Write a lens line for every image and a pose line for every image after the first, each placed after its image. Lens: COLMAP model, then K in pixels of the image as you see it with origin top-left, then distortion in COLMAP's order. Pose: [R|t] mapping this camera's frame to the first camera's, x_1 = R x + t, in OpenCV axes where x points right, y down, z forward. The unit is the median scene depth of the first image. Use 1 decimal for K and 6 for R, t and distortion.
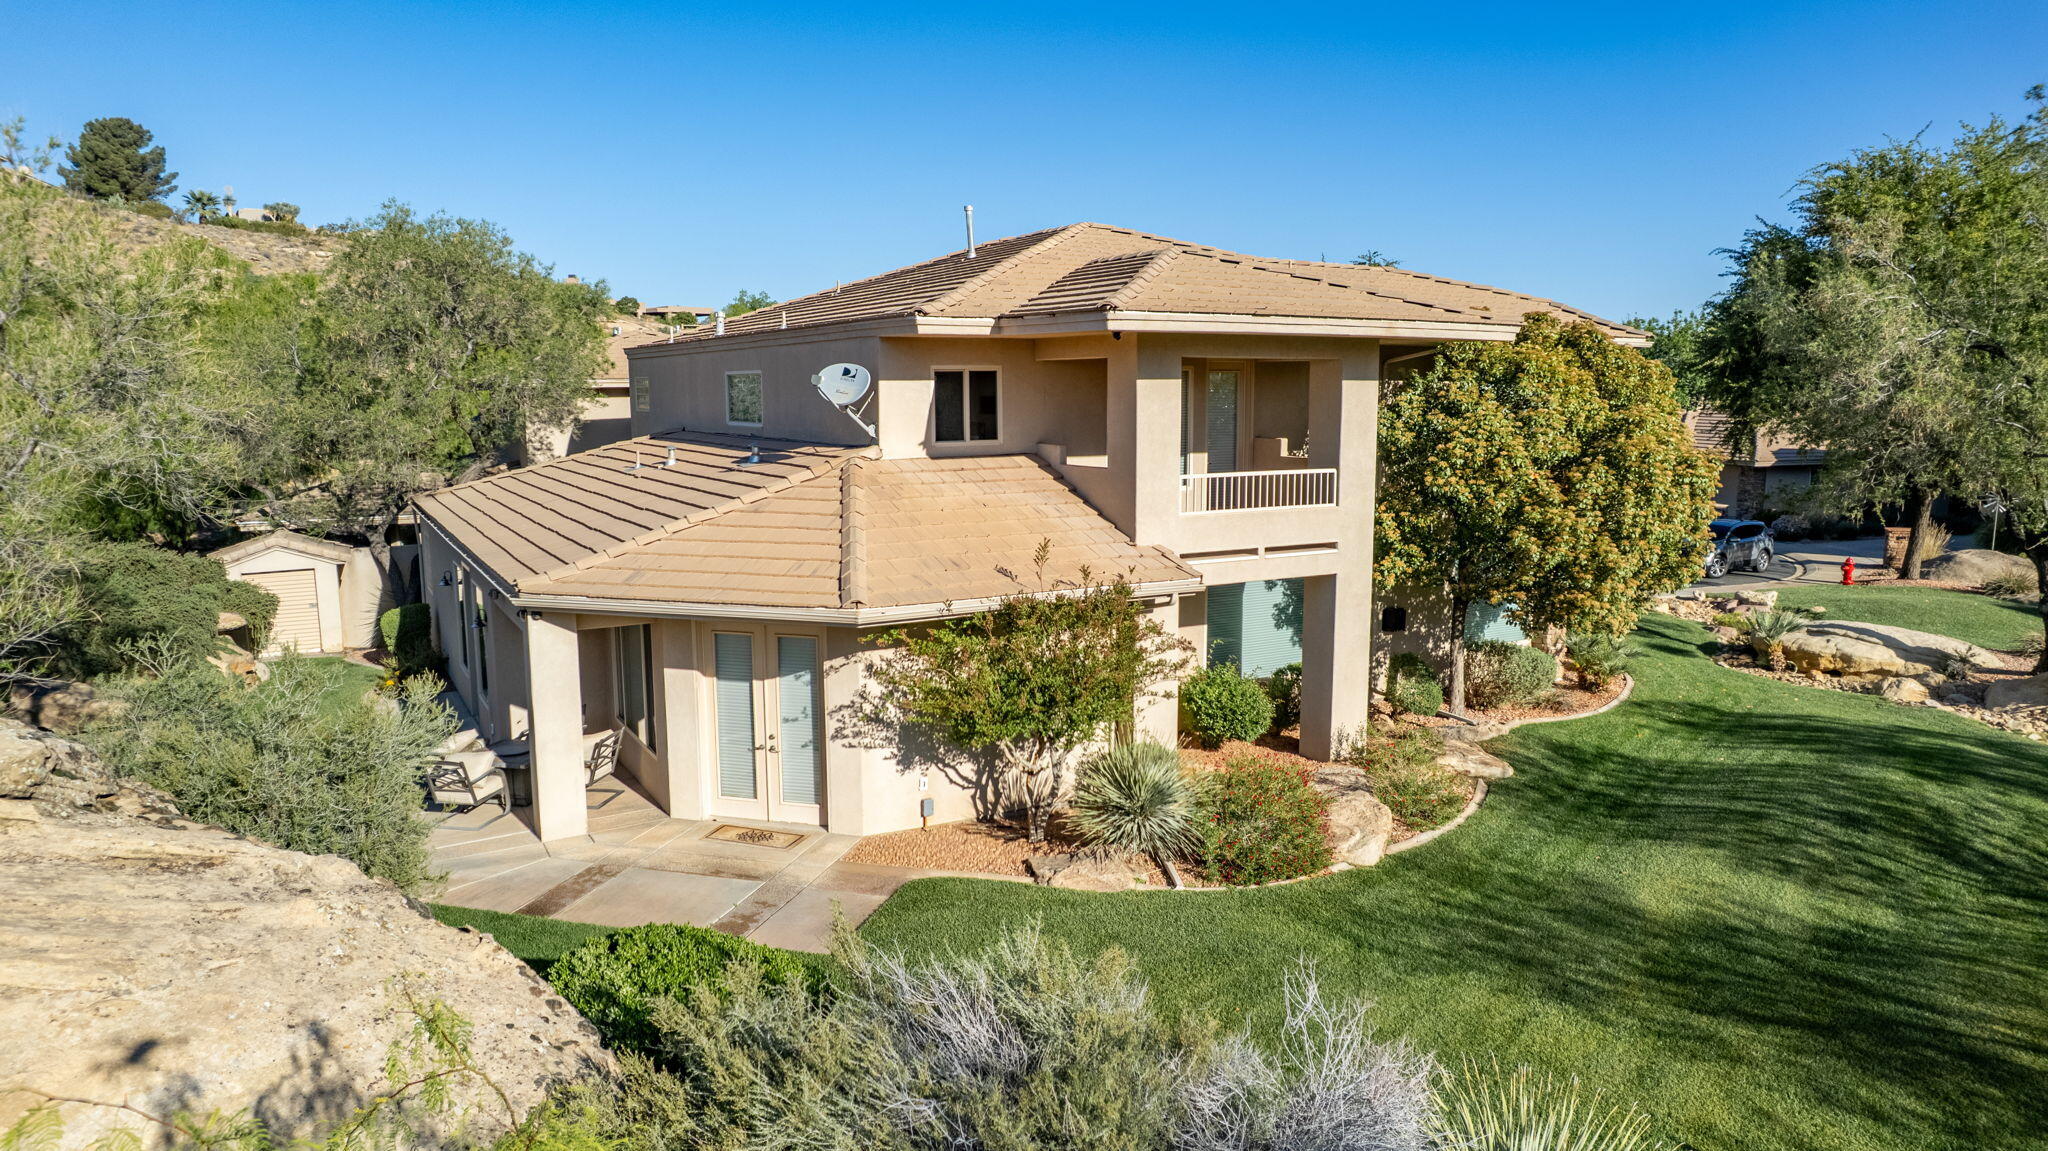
lens RADIAL K [[1311.3, 0, 1024.5], [0, 1311.3, 584.4], [0, 0, 1]] dist [-0.077881, 0.073125]
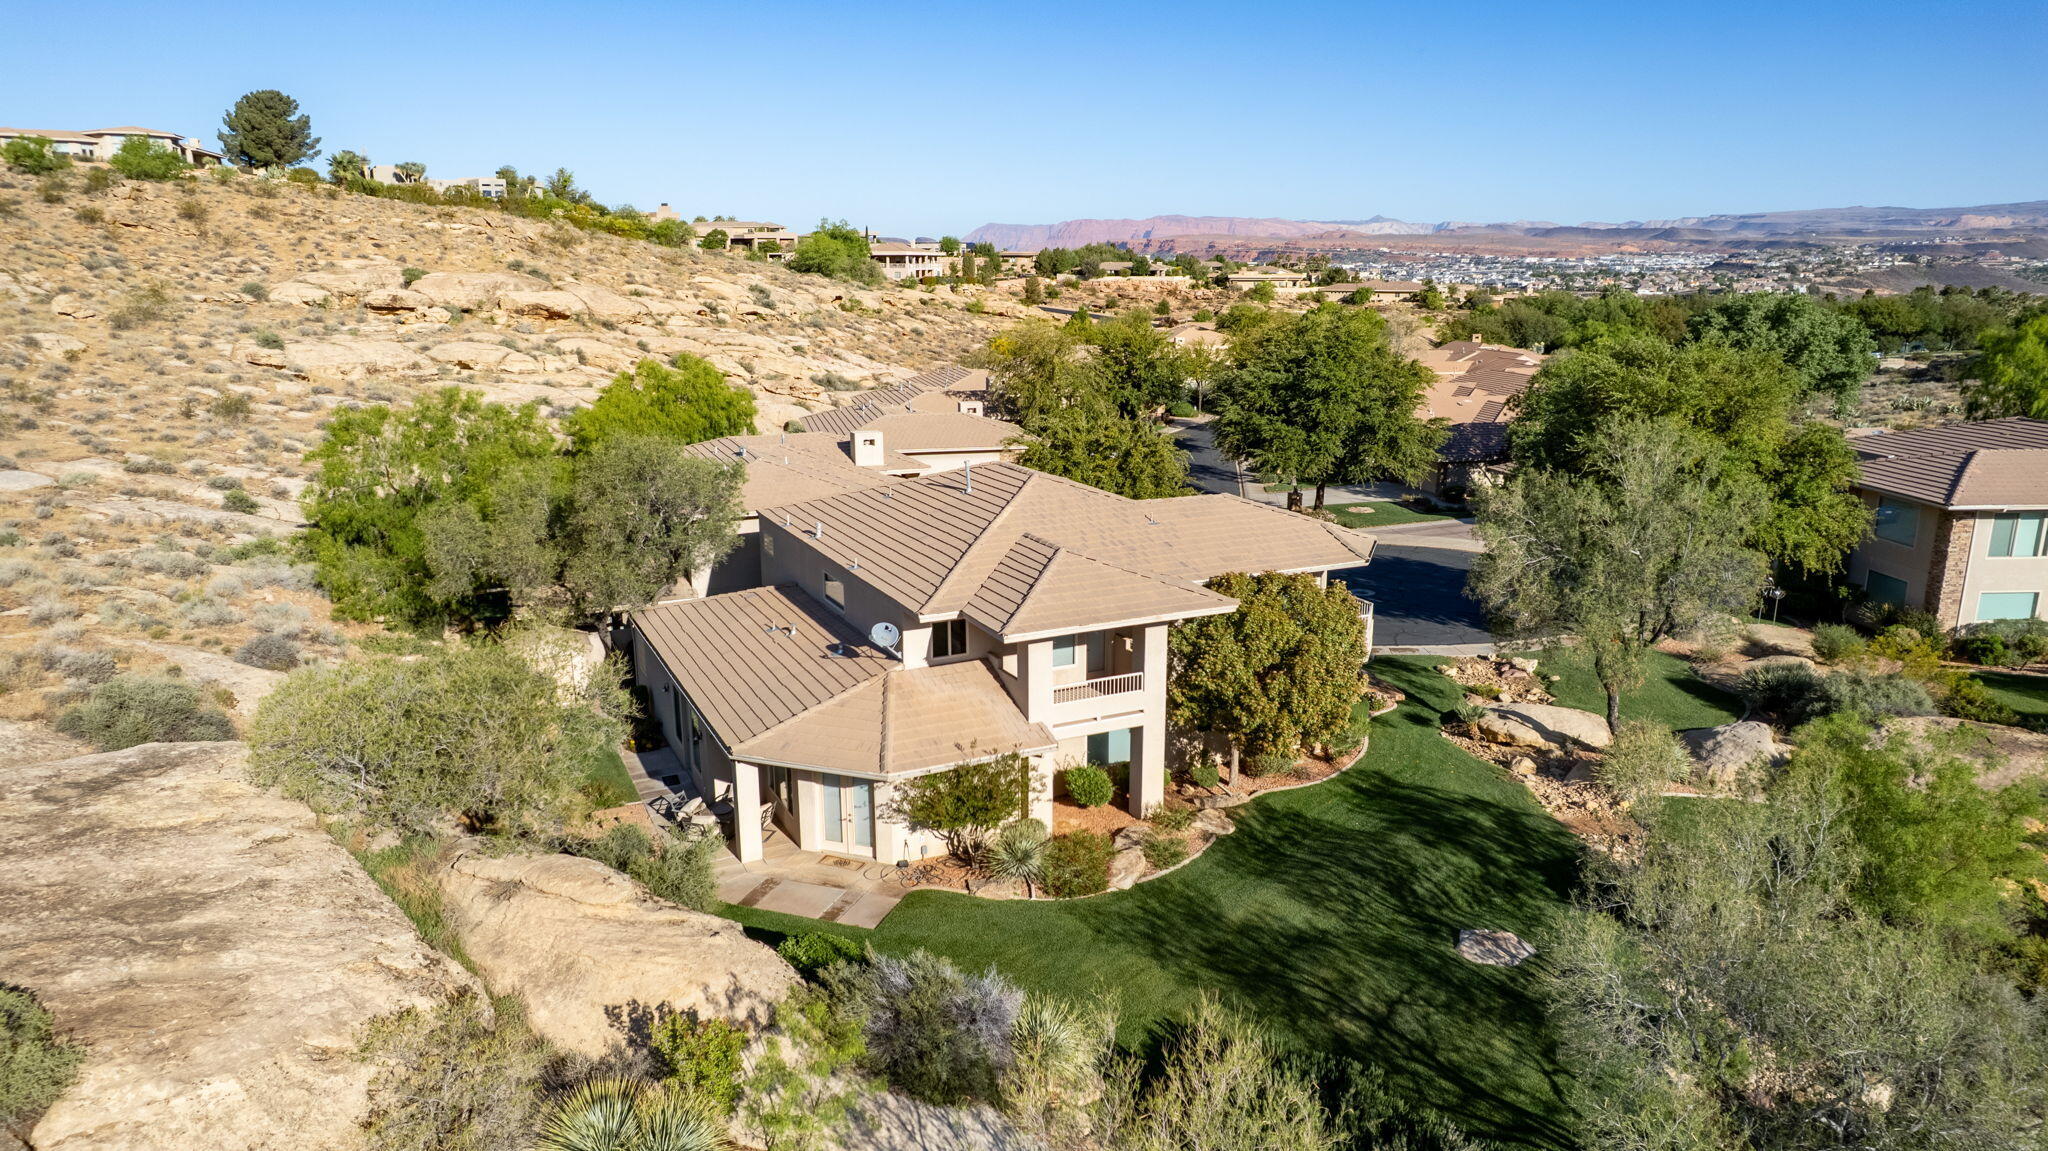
lens RADIAL K [[1311.3, 0, 1024.0], [0, 1311.3, 582.8], [0, 0, 1]] dist [-0.077881, 0.073125]
pose [[0.998103, 0.015743, -0.059513, 0.185916], [-0.010216, 0.995702, 0.092055, -0.411168], [0.060707, -0.091272, 0.993974, -0.938490]]
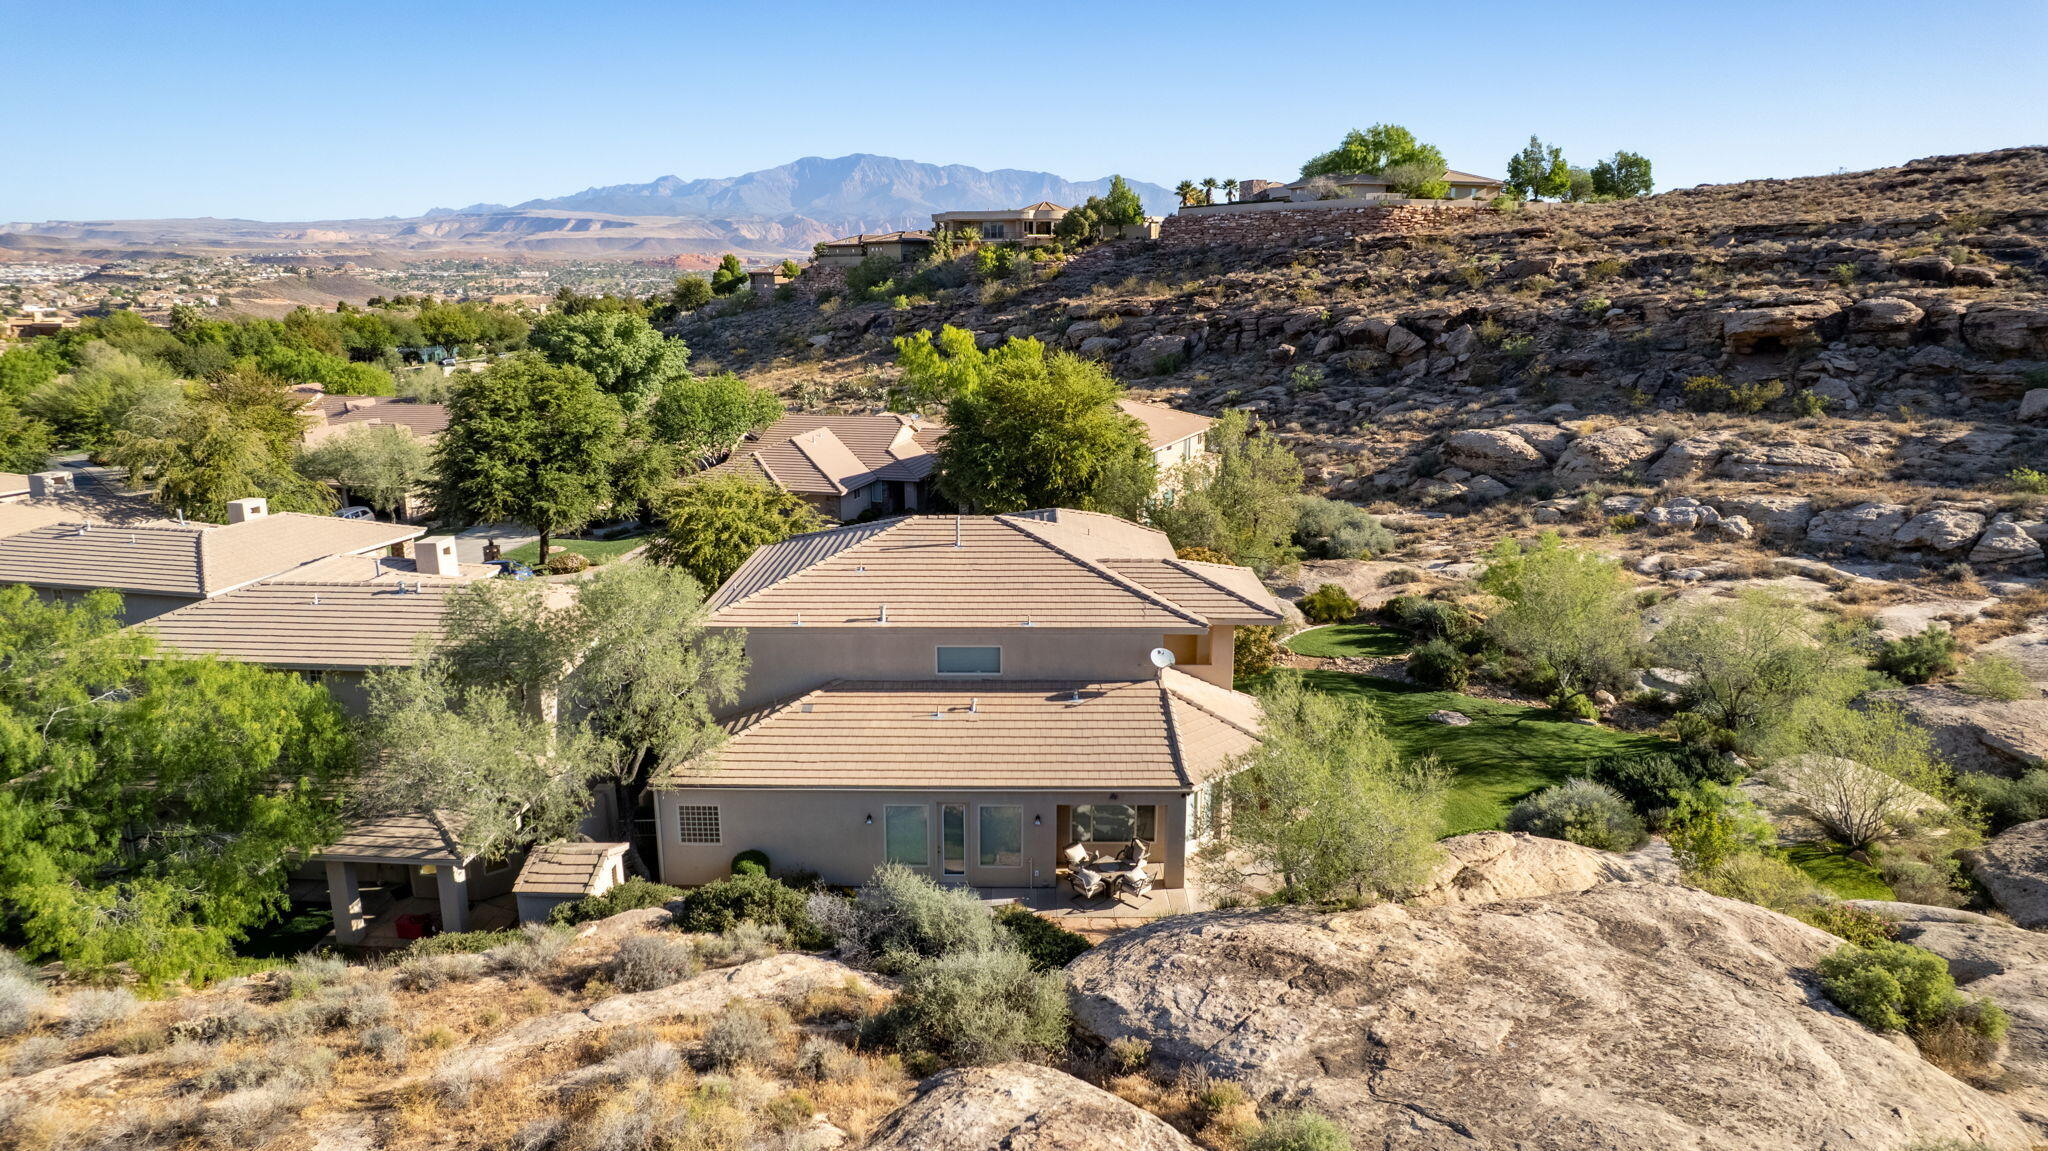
lens RADIAL K [[1311.3, 0, 1018.9], [0, 1311.3, 580.1], [0, 0, 1]] dist [-0.077881, 0.073125]
pose [[0.501906, -0.199296, 0.841648, -2.129778], [0.129881, 0.979424, 0.154468, -0.663103], [-0.855115, 0.031786, 0.517463, 0.026602]]
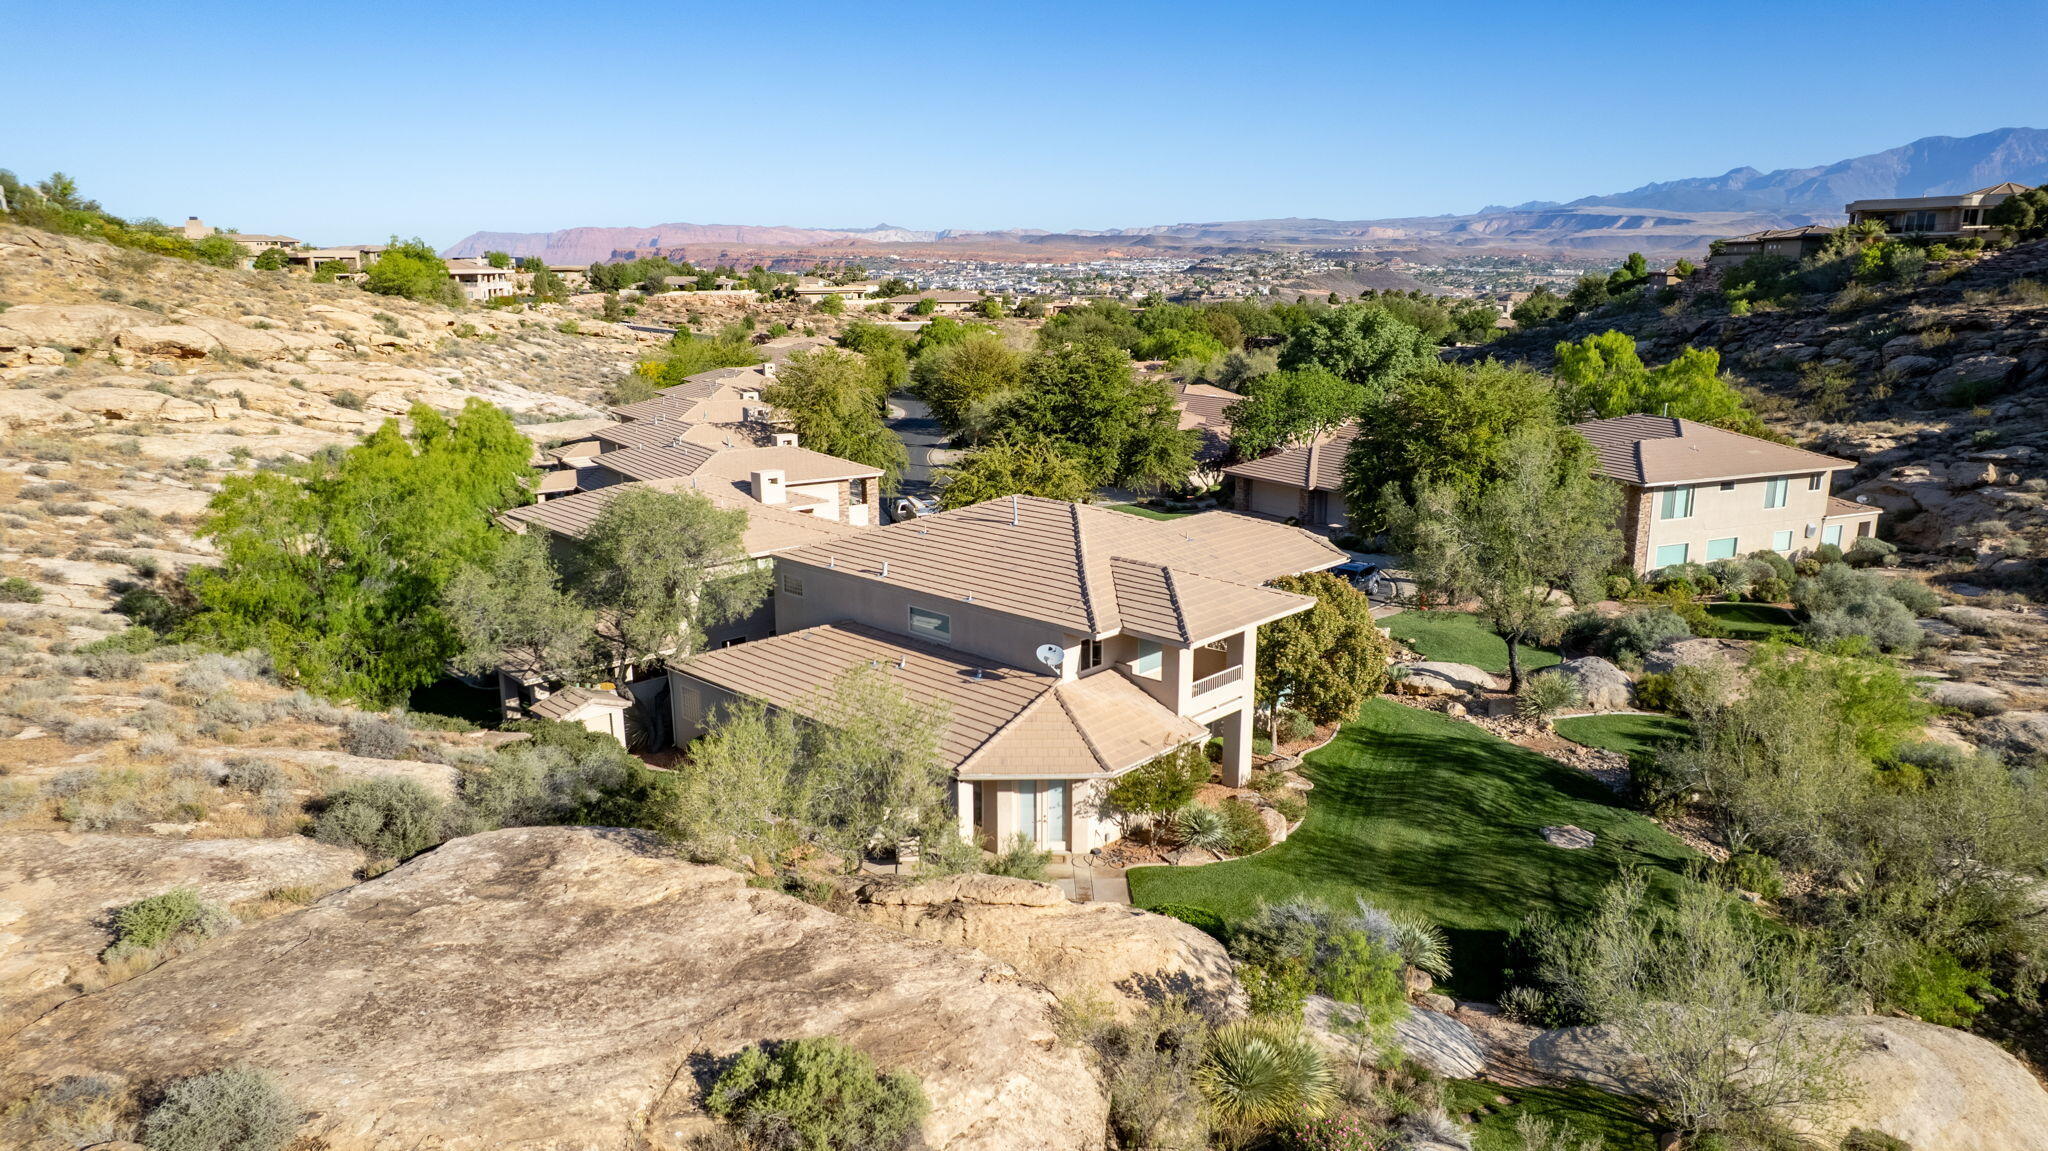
lens RADIAL K [[1311.3, 0, 1021.1], [0, 1311.3, 575.9], [0, 0, 1]] dist [-0.077881, 0.073125]
pose [[0.955913, -0.066818, 0.285946, -0.812096], [0.043441, 0.995231, 0.087338, -0.482205], [-0.290418, -0.071066, 0.954257, -1.114491]]
